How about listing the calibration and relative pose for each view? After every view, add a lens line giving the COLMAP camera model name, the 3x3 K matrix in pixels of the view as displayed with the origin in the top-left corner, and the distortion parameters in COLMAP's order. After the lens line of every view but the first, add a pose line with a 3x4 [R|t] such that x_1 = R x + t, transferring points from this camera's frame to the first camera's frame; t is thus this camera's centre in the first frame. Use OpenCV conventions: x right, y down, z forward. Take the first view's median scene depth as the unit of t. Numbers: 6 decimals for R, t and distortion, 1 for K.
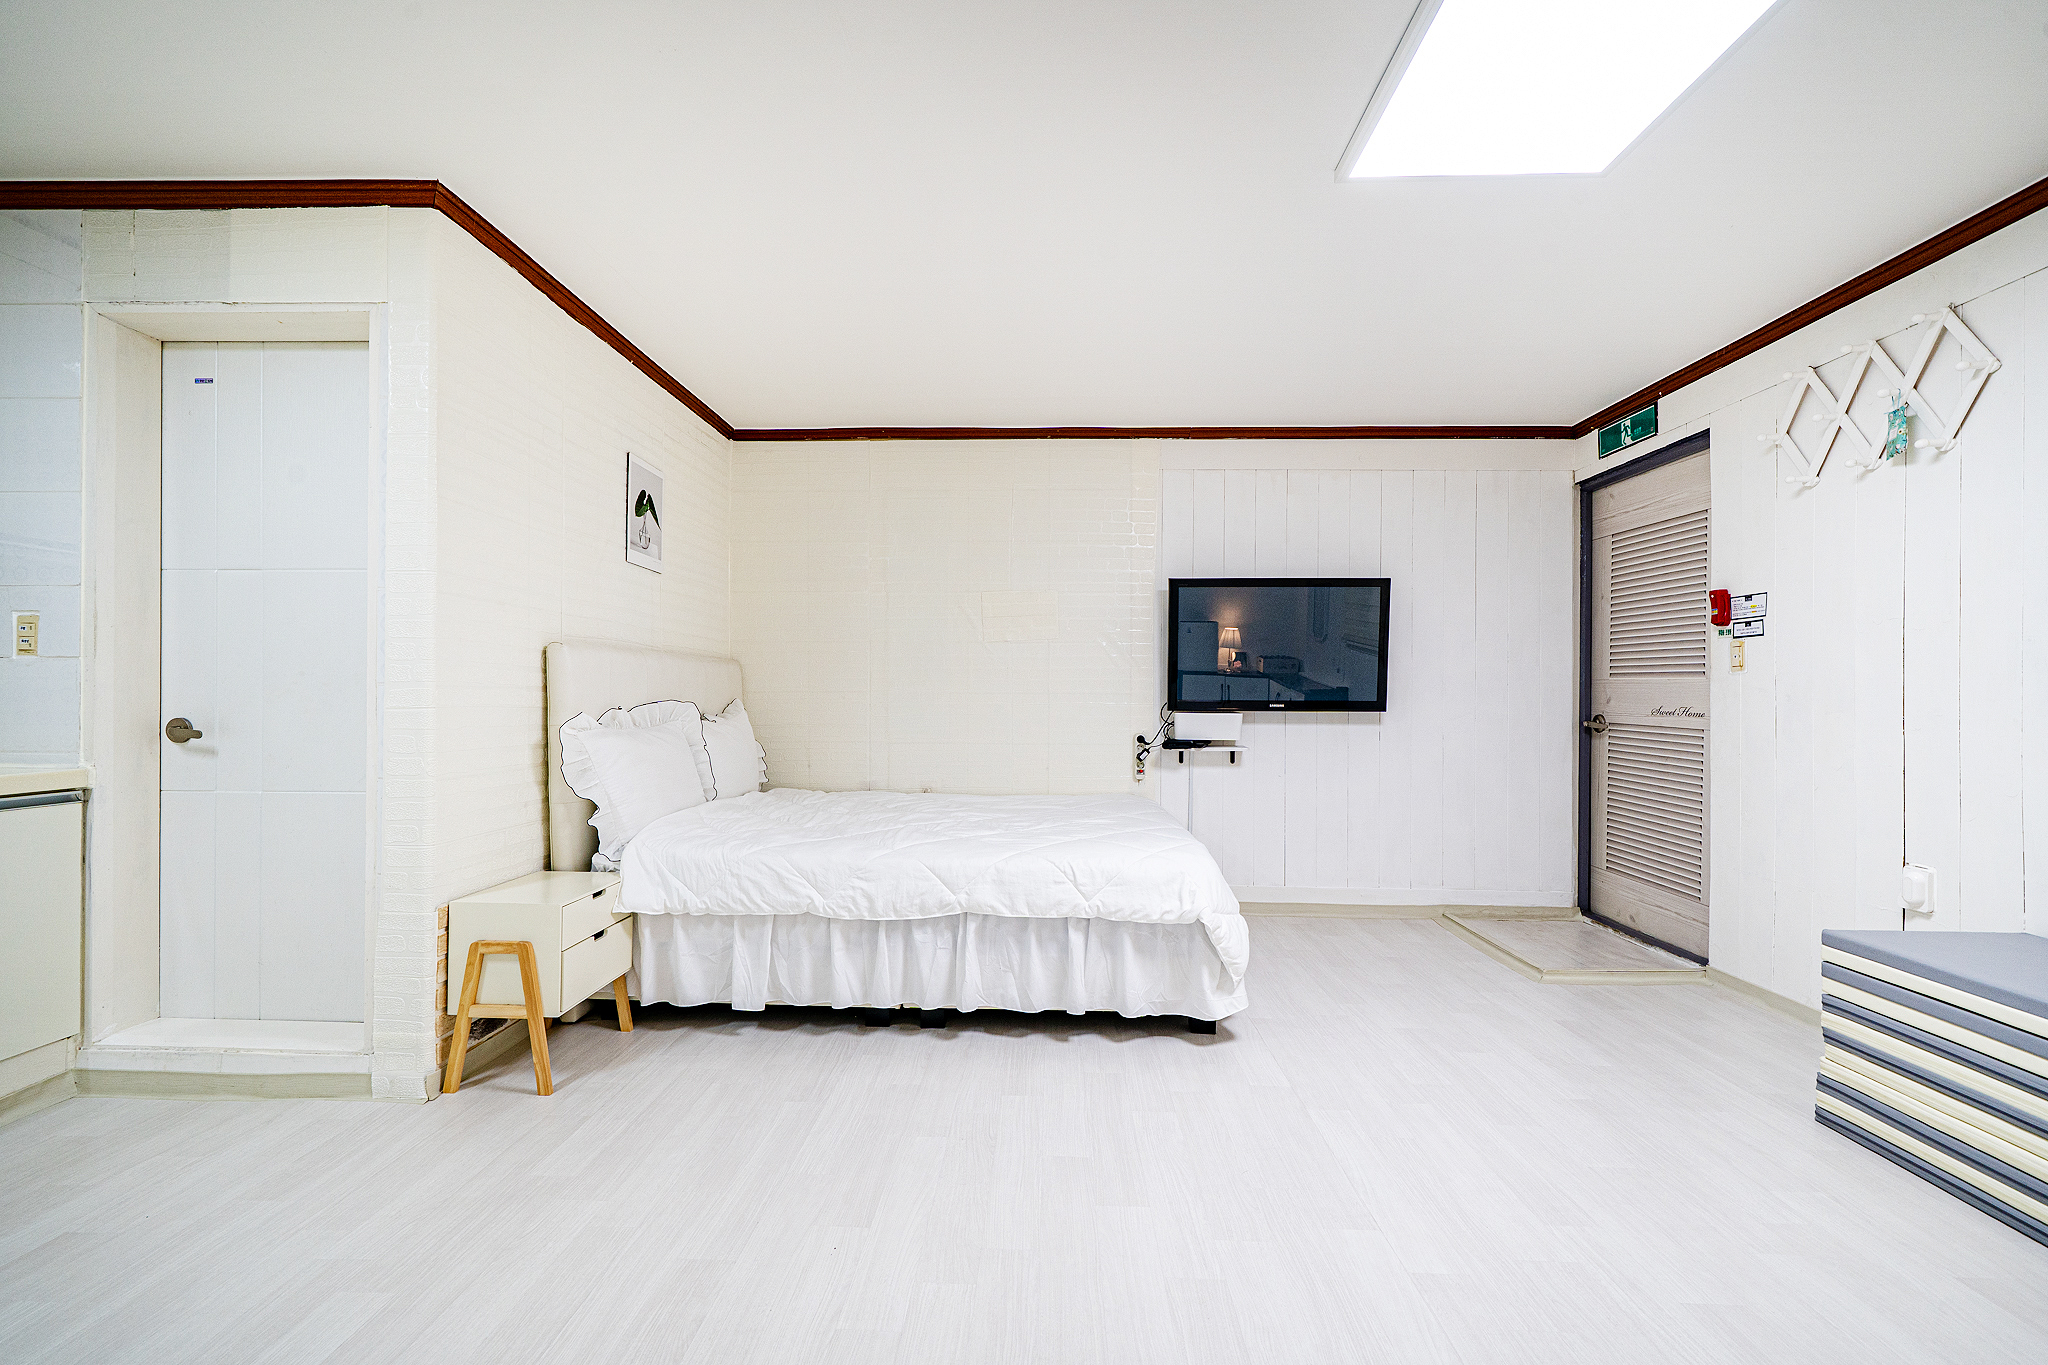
lens RADIAL K [[847.3, 0, 1020.5], [0, 847.3, 690.0], [0, 0, 1]] dist [0.004723, 0.000872]
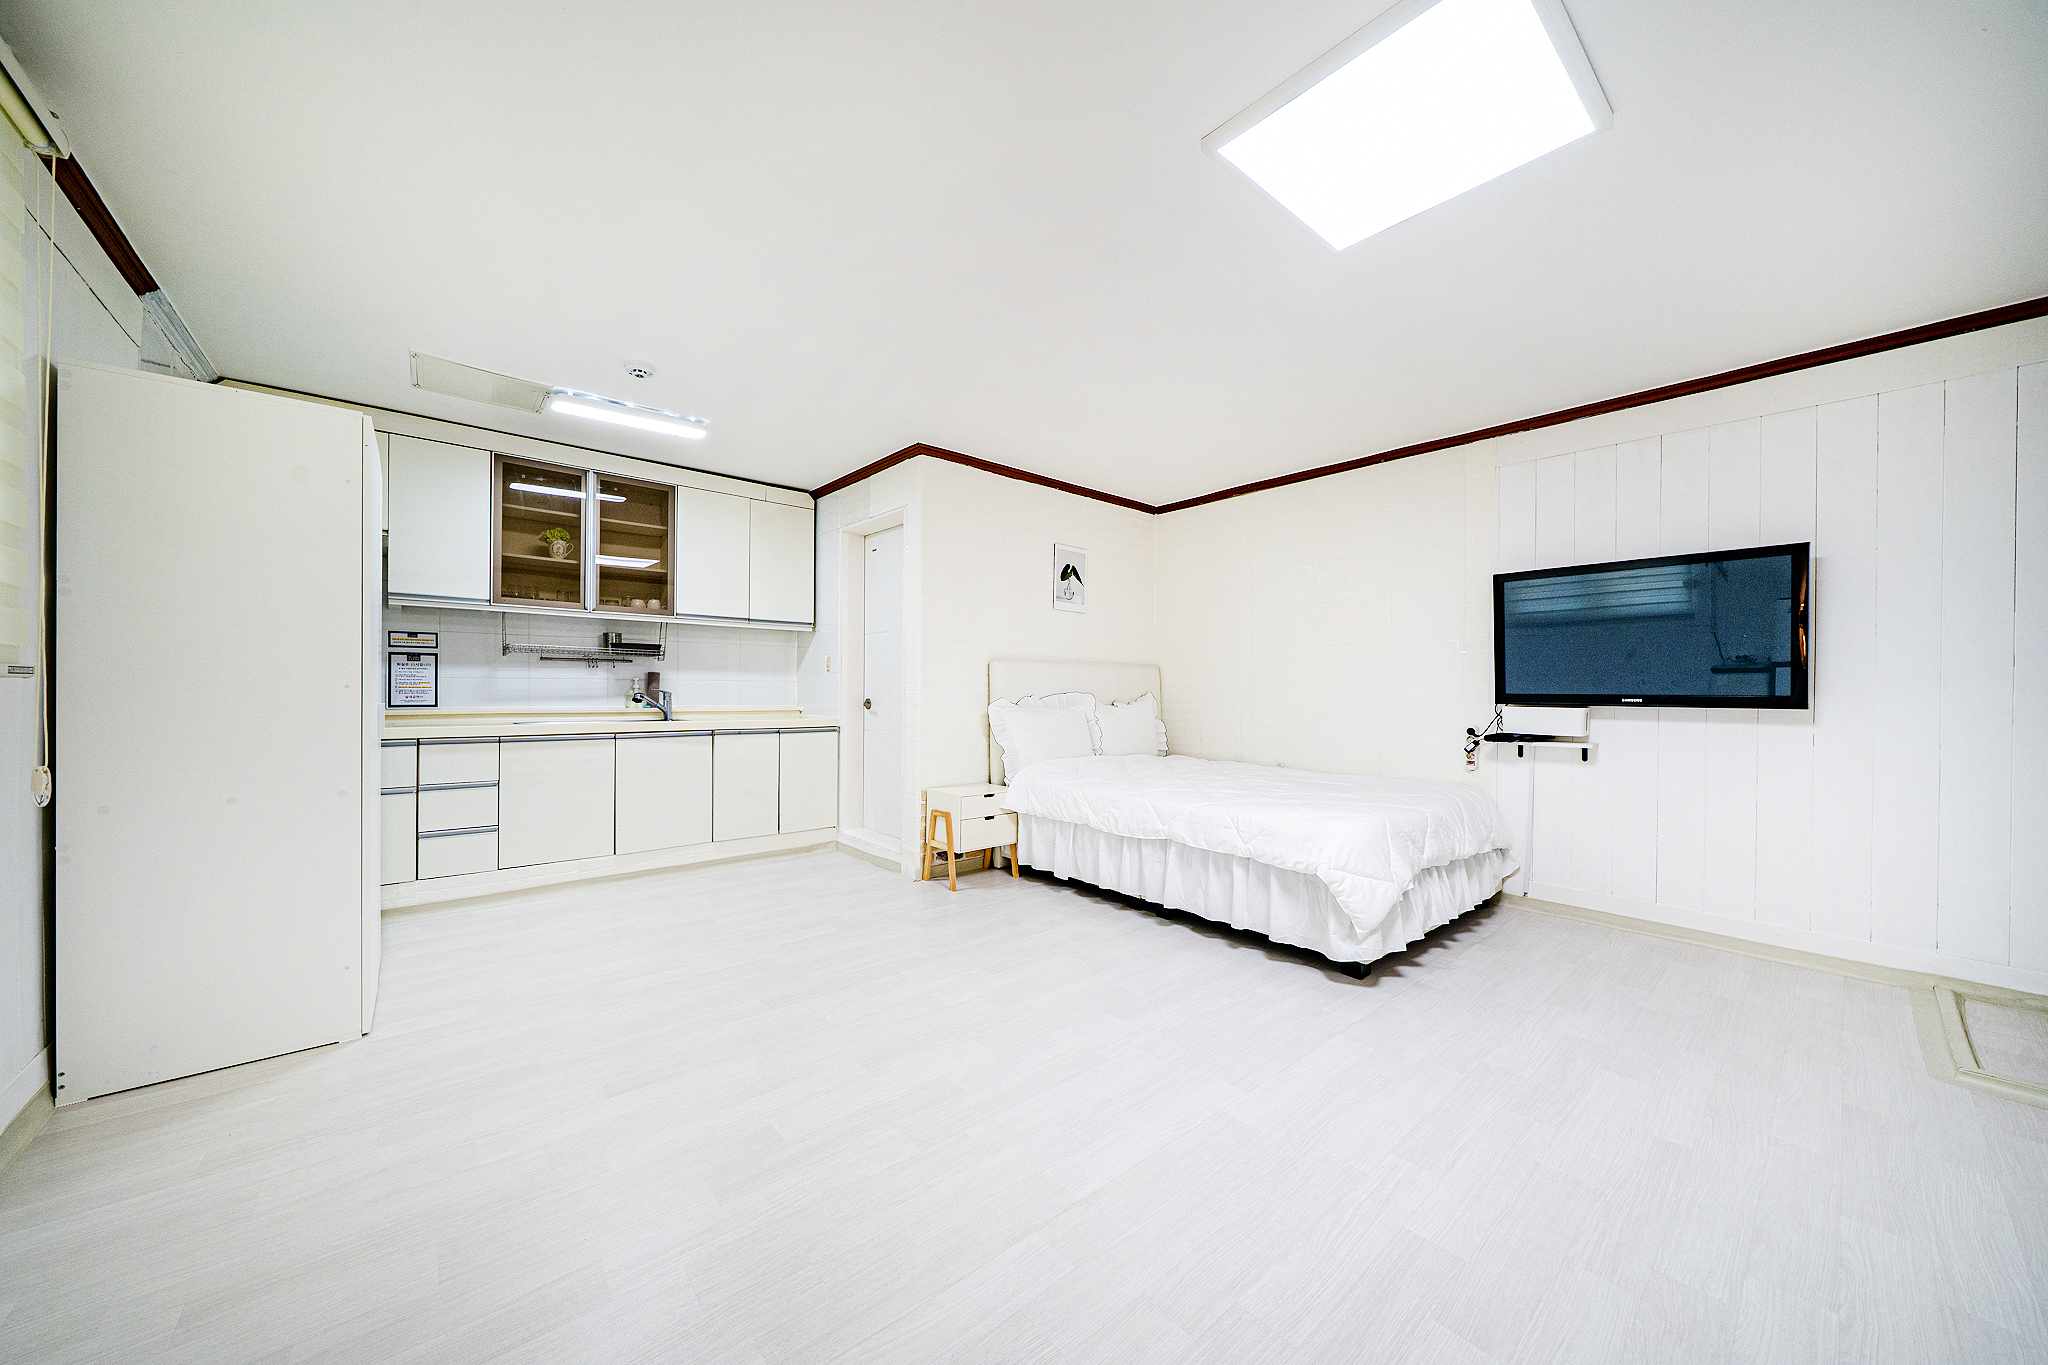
lens RADIAL K [[712.2, 0, 1018.3], [0, 712.2, 685.4], [0, 0, 1]] dist [0.012581, 0.000115]
pose [[0.678658, -0.005449, -0.734434, 0.644889], [0.002596, 0.999984, -0.005021, 0.007393], [0.734450, 0.001501, 0.678662, -0.007401]]
